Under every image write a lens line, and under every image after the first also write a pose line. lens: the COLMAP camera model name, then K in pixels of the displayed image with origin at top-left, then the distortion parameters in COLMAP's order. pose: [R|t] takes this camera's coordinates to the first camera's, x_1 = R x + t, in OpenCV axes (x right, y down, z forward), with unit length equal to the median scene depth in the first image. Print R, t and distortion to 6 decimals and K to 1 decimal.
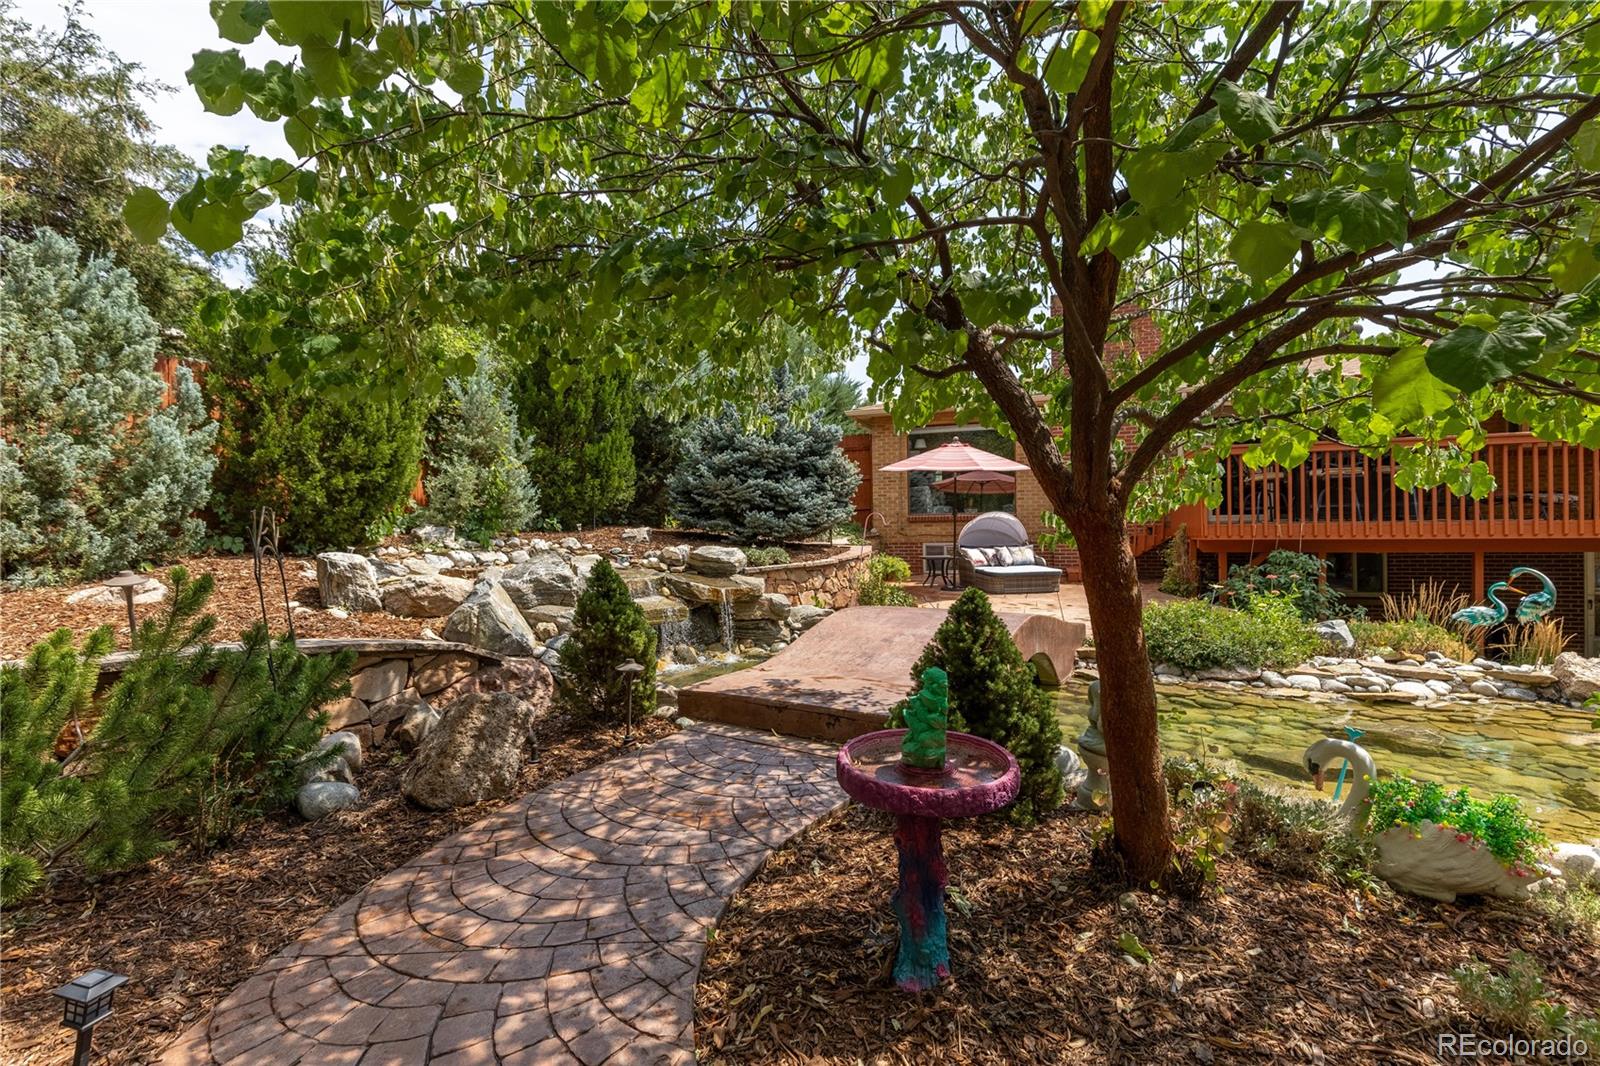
lens RADIAL K [[719.4, 0, 792.0], [0, 719.4, 532.8], [0, 0, 1]] dist [0.007601, -0.000679]
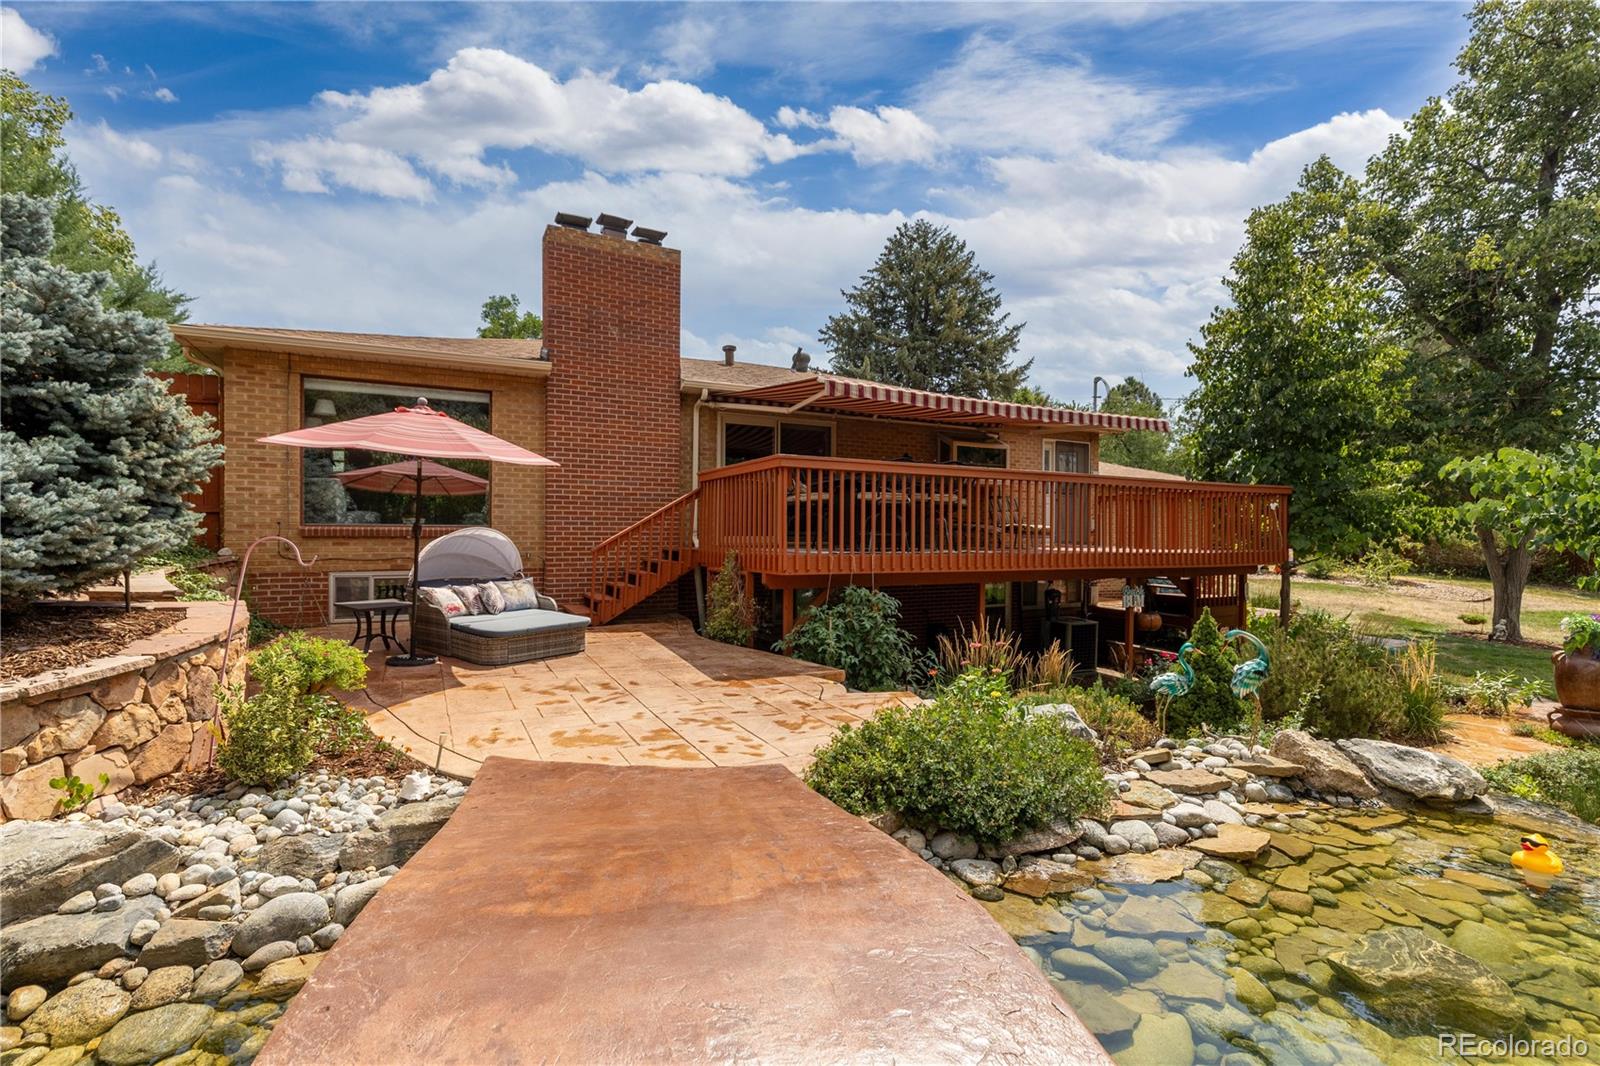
lens RADIAL K [[719.4, 0, 792.0], [0, 719.4, 532.8], [0, 0, 1]] dist [0.007601, -0.000679]
pose [[0.689226, 0.016774, 0.724352, 0.016935], [-0.016022, 0.999840, -0.007908, -0.030229], [-0.724369, -0.006155, 0.689385, 0.460452]]
